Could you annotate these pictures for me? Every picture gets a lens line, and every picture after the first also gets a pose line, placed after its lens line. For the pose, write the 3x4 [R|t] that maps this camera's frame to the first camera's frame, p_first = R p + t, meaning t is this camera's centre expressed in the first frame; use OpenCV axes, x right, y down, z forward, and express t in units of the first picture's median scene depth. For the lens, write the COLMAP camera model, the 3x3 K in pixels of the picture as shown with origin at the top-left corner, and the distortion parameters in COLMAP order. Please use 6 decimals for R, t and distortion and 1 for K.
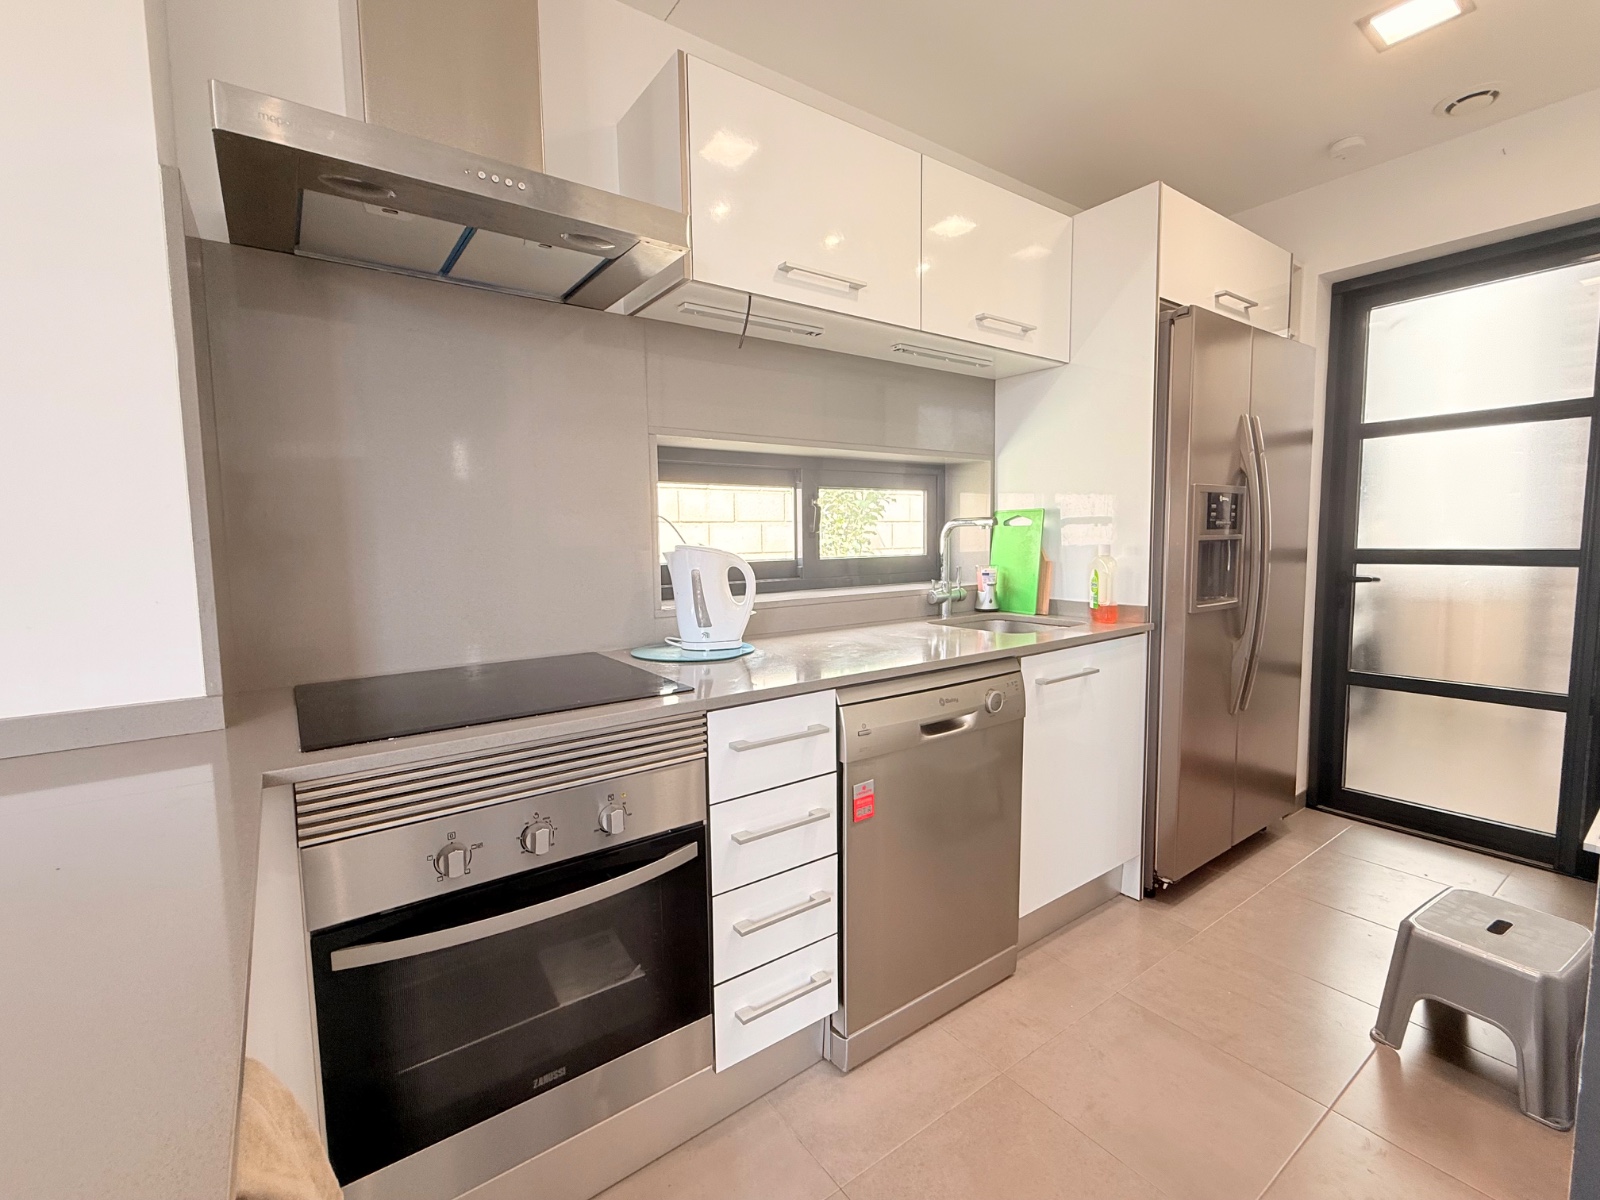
lens RADIAL K [[706.6, 0, 805.6], [0, 706.6, 599.3], [0, 0, 1]] dist [-0.000243, 0.000583]
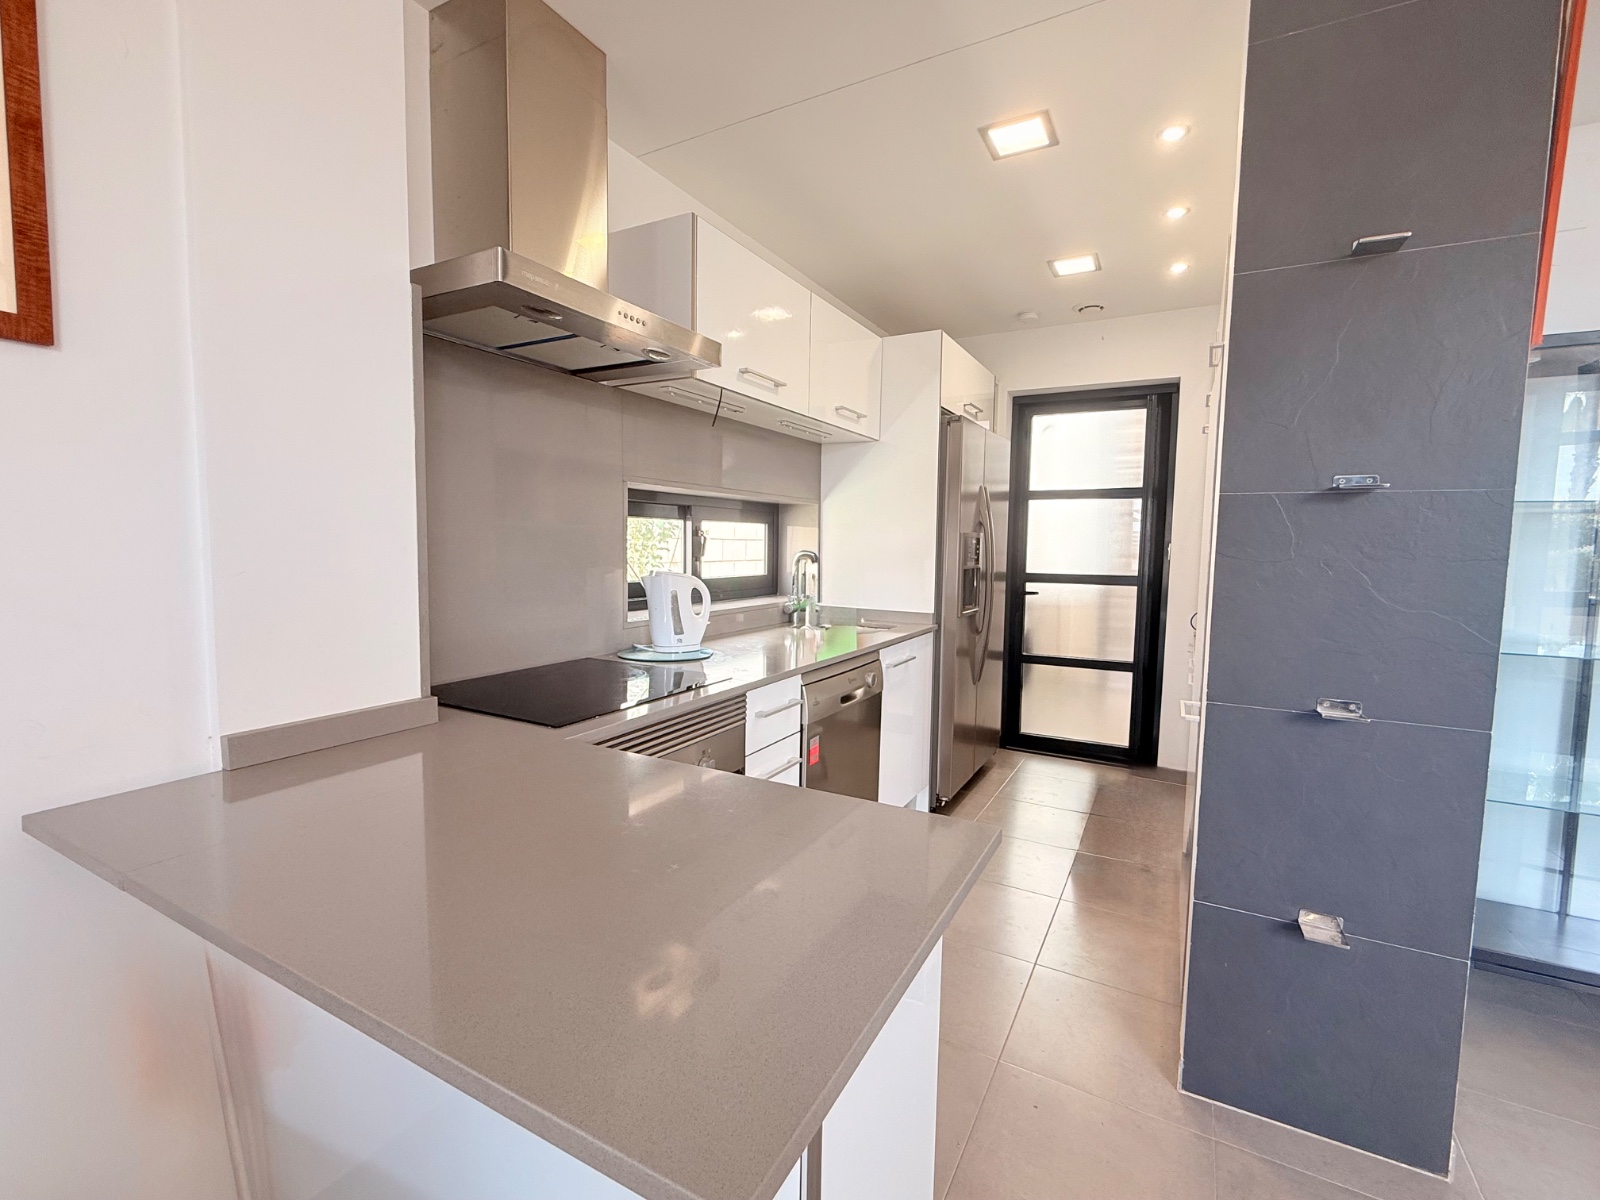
lens RADIAL K [[706.6, 0, 793.2], [0, 706.6, 599.6], [0, 0, 1]] dist [-0.000243, 0.000583]
pose [[0.909186, -0.006107, 0.416346, -0.380440], [0.009653, 0.999933, -0.006413, -0.011407], [-0.416279, 0.009849, 0.909184, -0.208524]]
